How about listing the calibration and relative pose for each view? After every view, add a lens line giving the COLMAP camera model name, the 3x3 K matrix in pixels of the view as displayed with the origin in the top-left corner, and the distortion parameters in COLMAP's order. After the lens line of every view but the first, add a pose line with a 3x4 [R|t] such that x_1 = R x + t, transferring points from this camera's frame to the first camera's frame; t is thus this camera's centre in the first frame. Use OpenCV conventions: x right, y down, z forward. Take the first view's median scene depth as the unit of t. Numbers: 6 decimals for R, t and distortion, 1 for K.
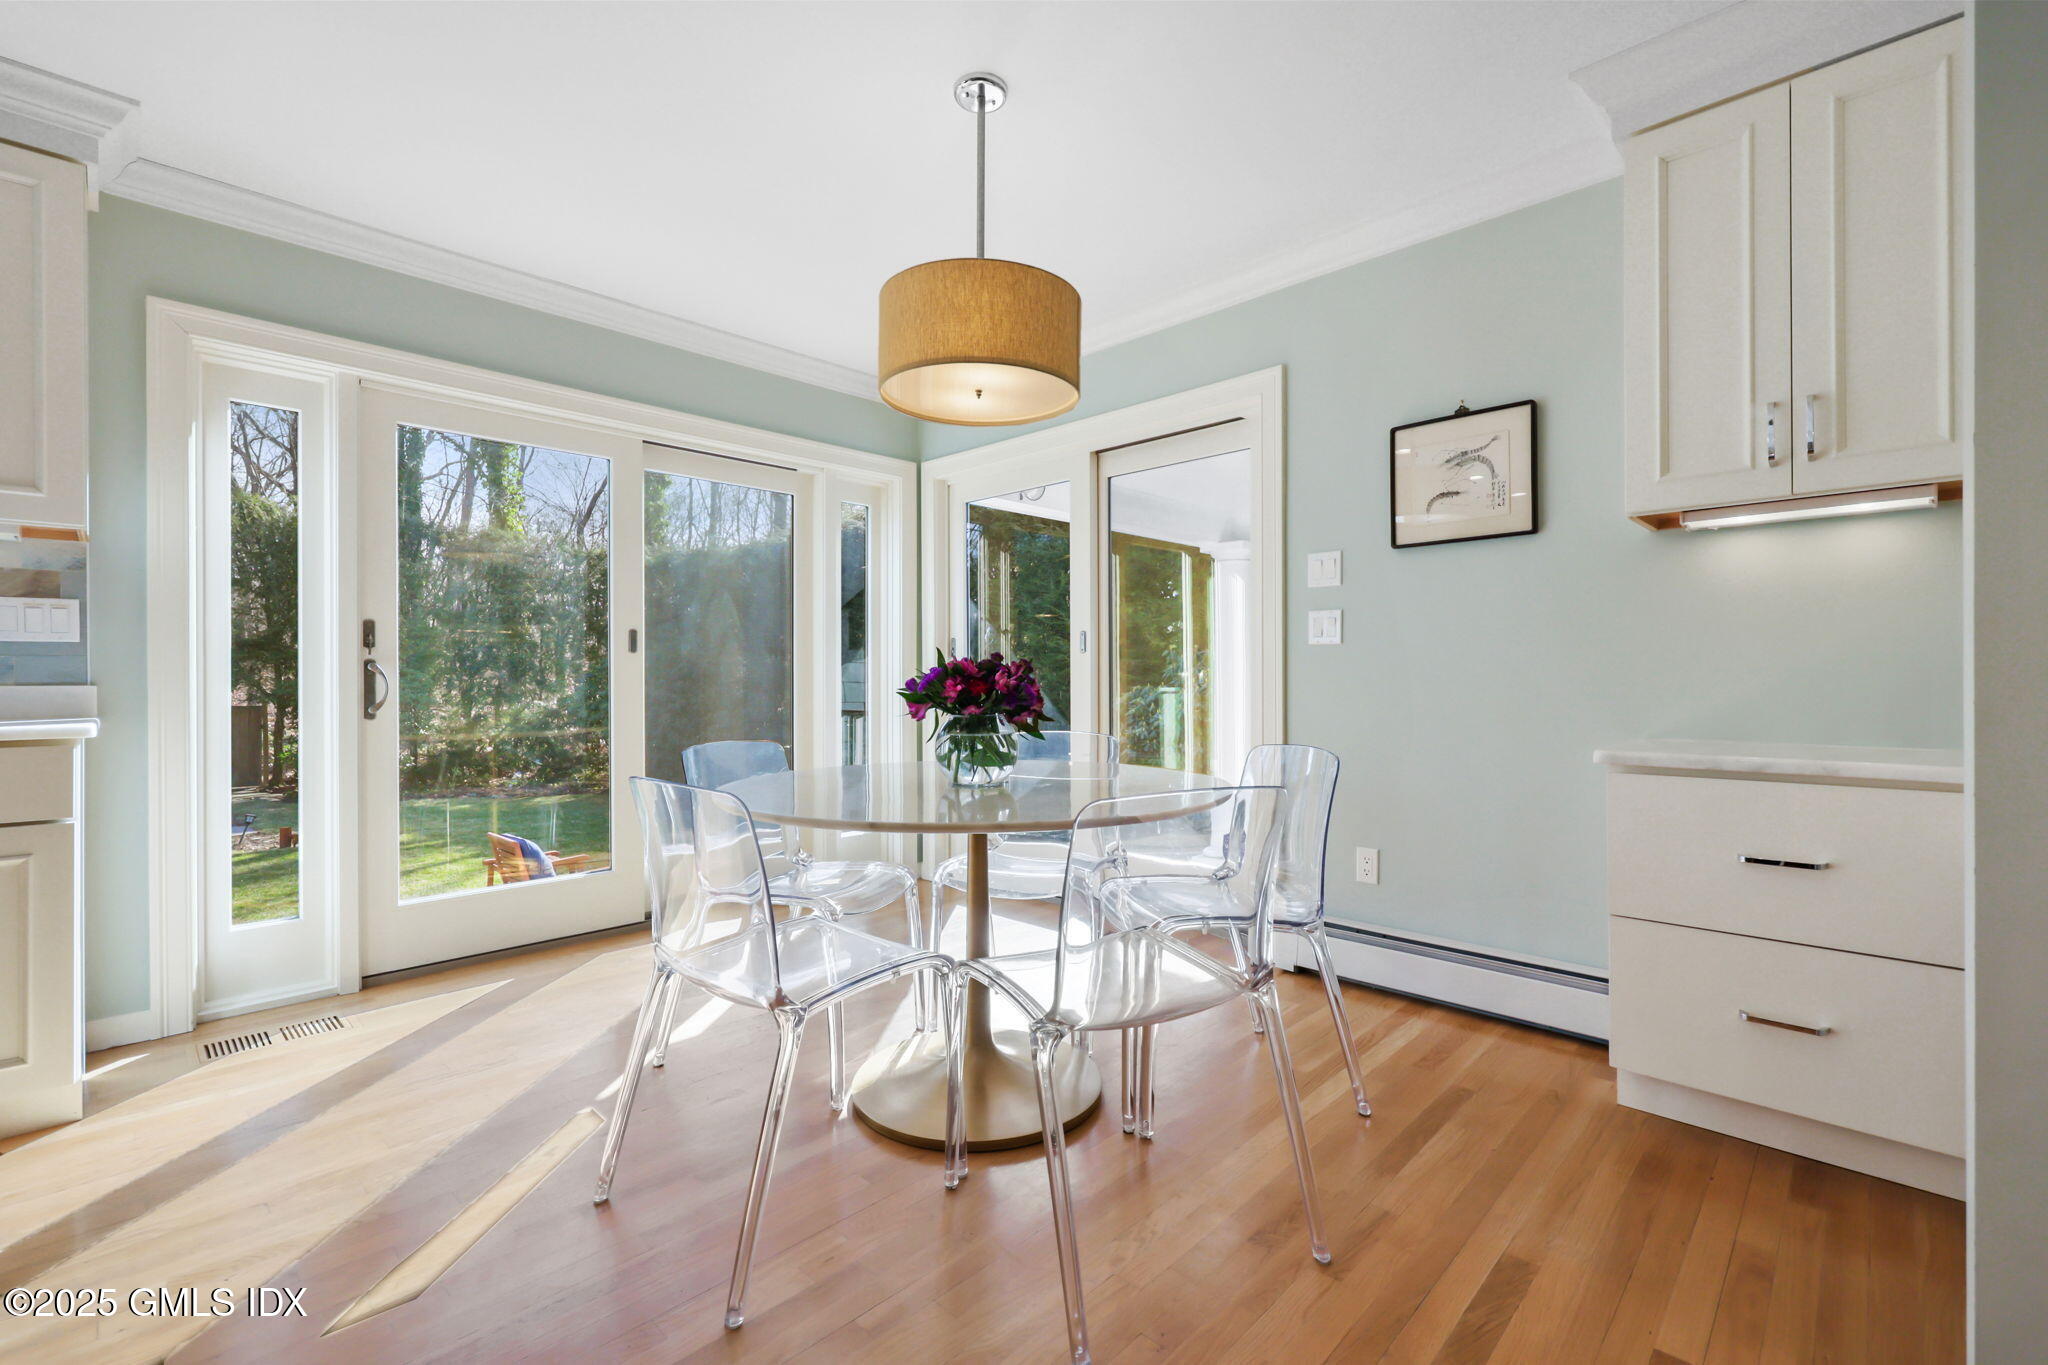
lens RADIAL K [[889.5, 0, 1031.7], [0, 889.5, 678.3], [0, 0, 1]] dist [0.003724, -0.000137]
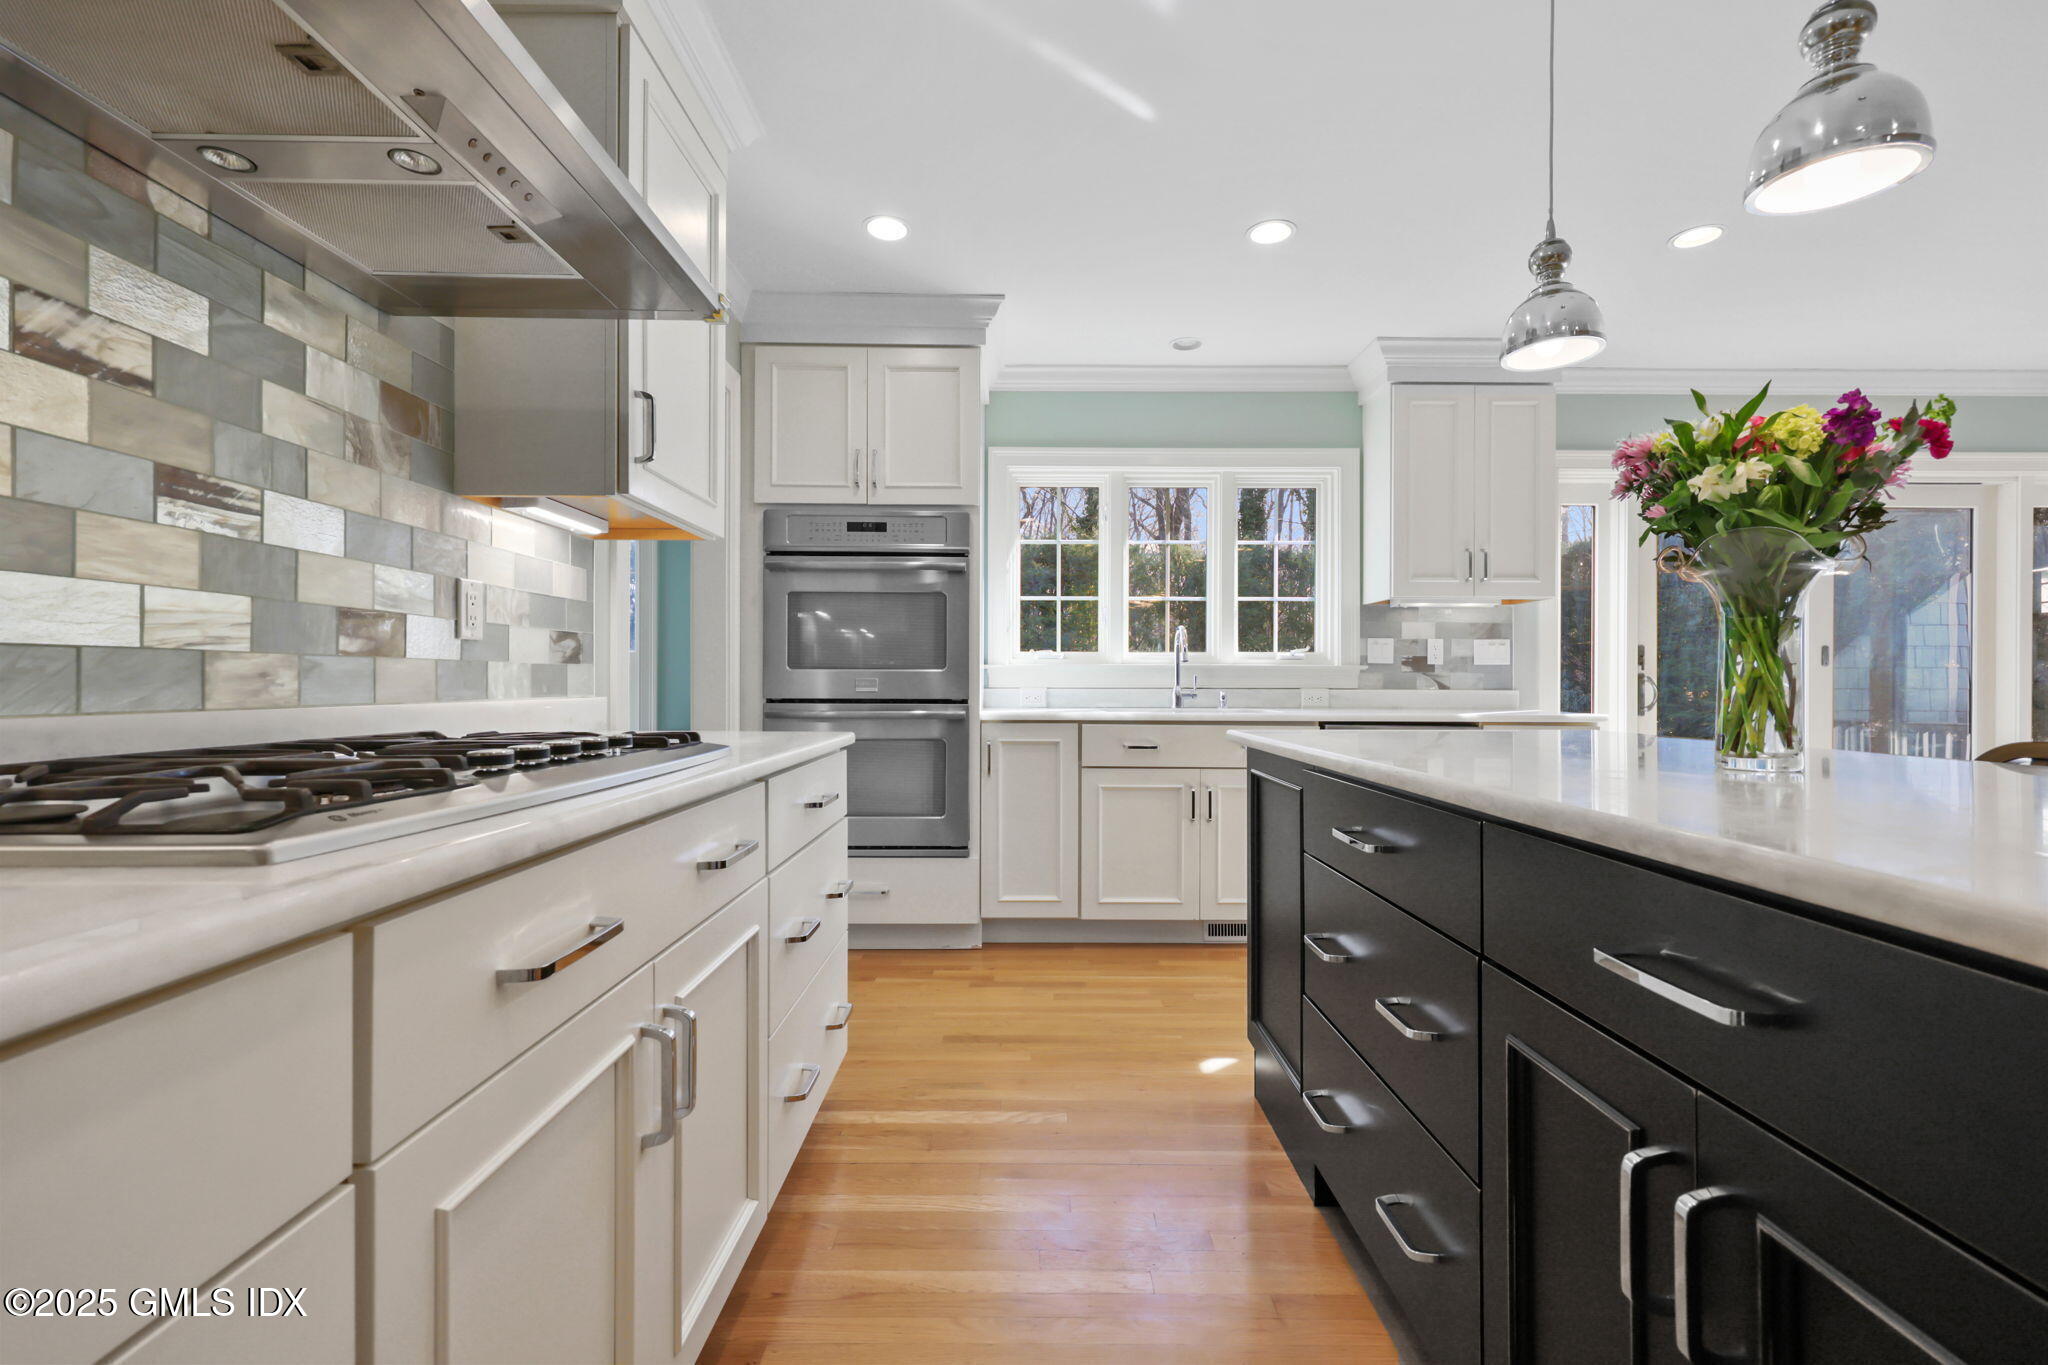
lens RADIAL K [[889.5, 0, 1030.9], [0, 889.5, 680.4], [0, 0, 1]] dist [0.003724, -0.000137]
pose [[0.700072, 0.005568, -0.714050, -0.447990], [-0.004829, 0.999984, 0.003063, -0.011127], [0.714056, 0.001304, 0.700088, -0.734575]]
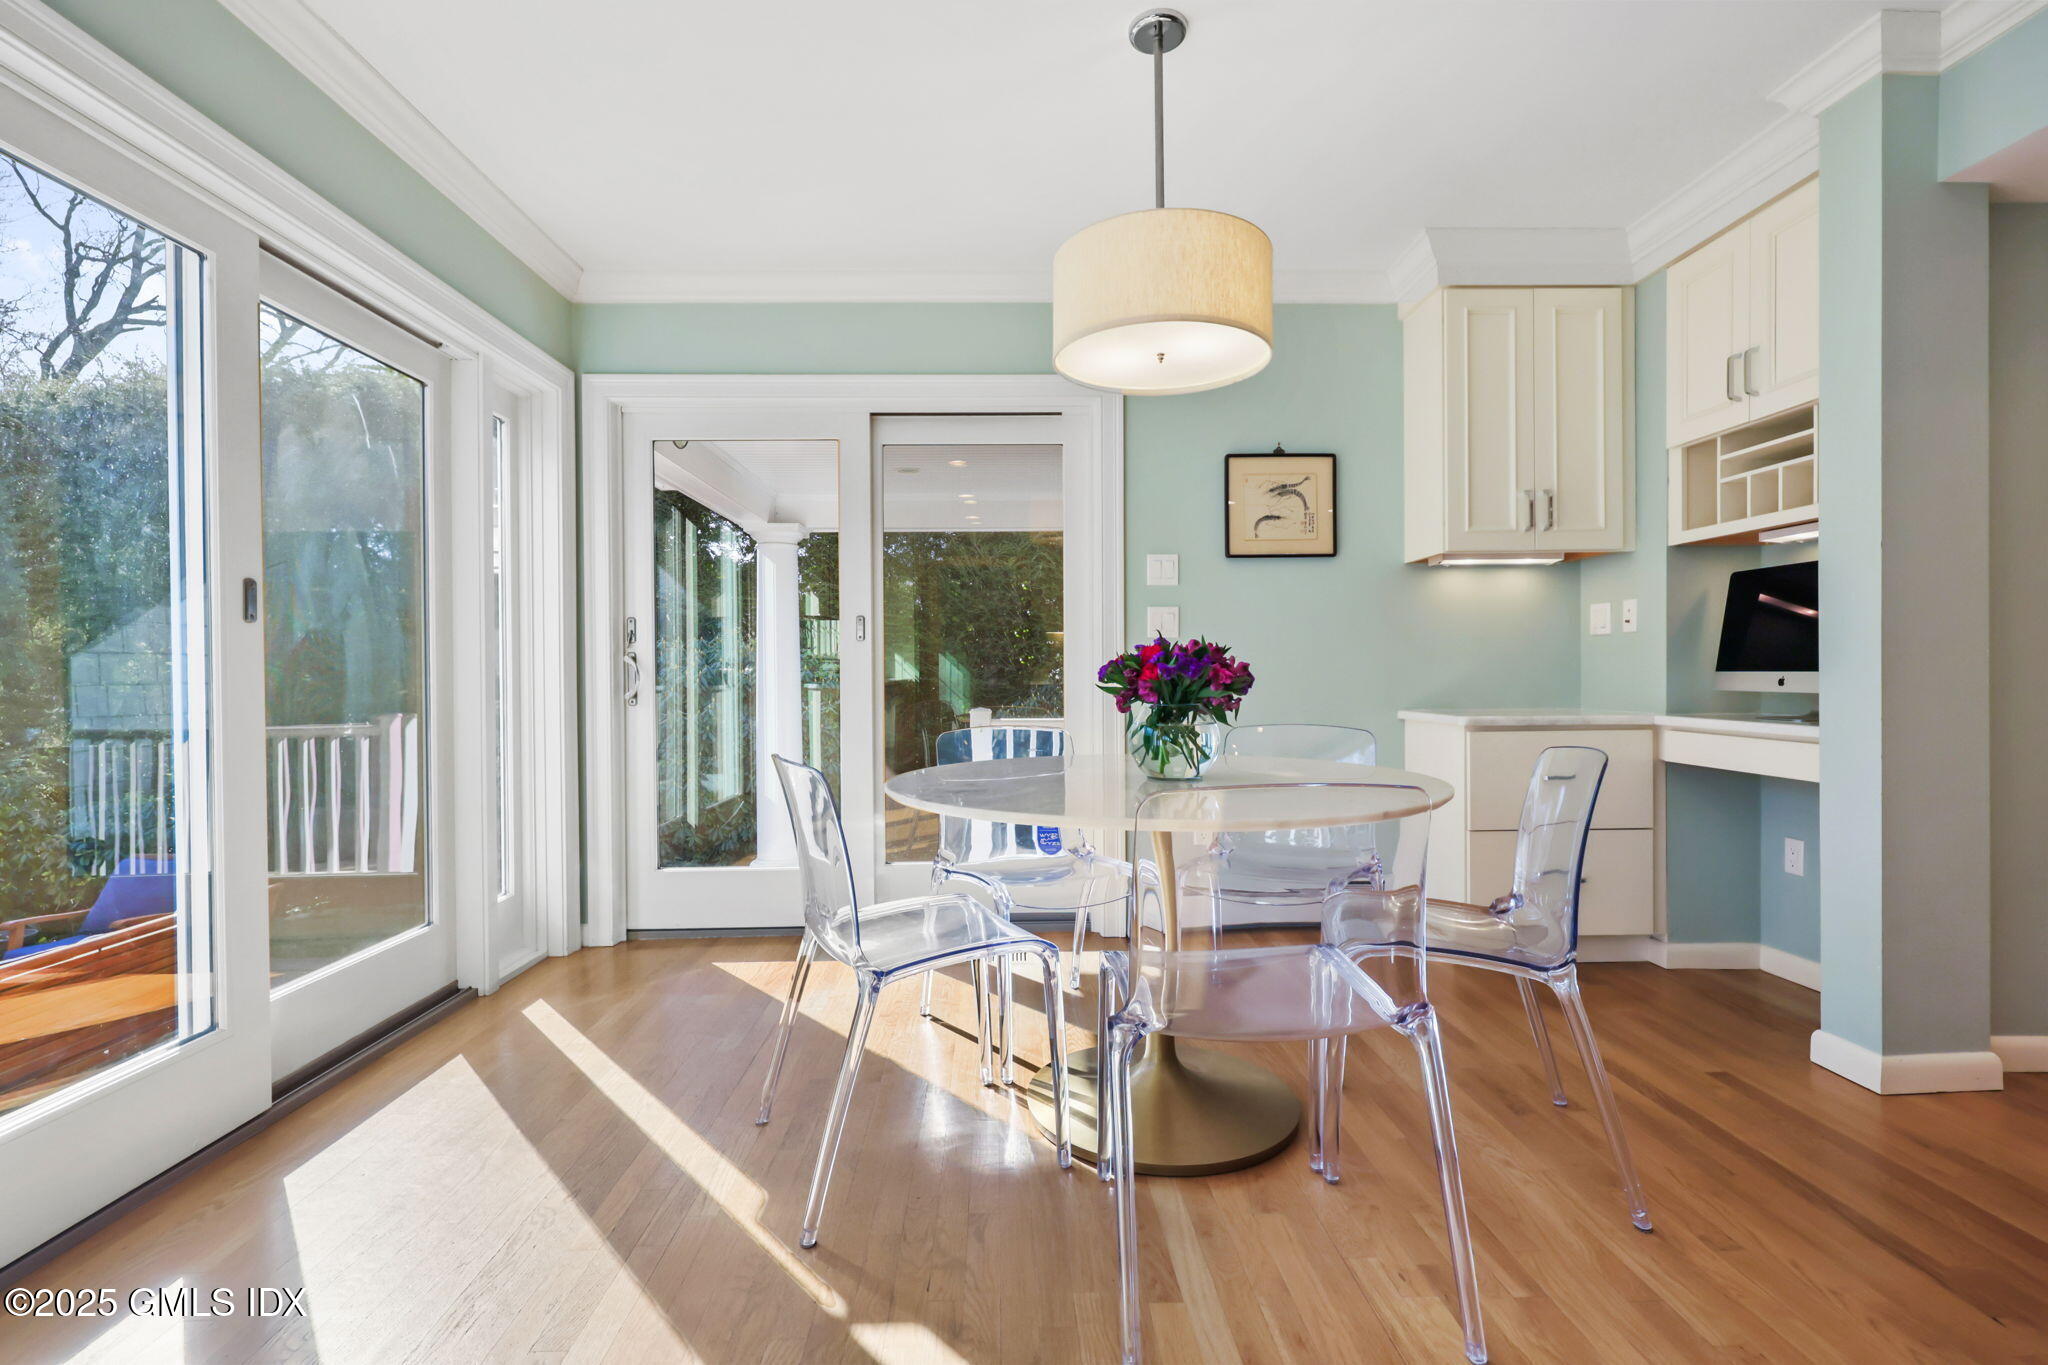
lens RADIAL K [[955.5, 0, 1019.9], [0, 955.5, 670.7], [0, 0, 1]] dist [-0.002017, 0.001845]
pose [[0.701520, 0.001091, 0.712649, -0.702710], [0.004006, 0.999977, -0.005474, 0.008868], [-0.712638, 0.006695, 0.701500, 0.327598]]
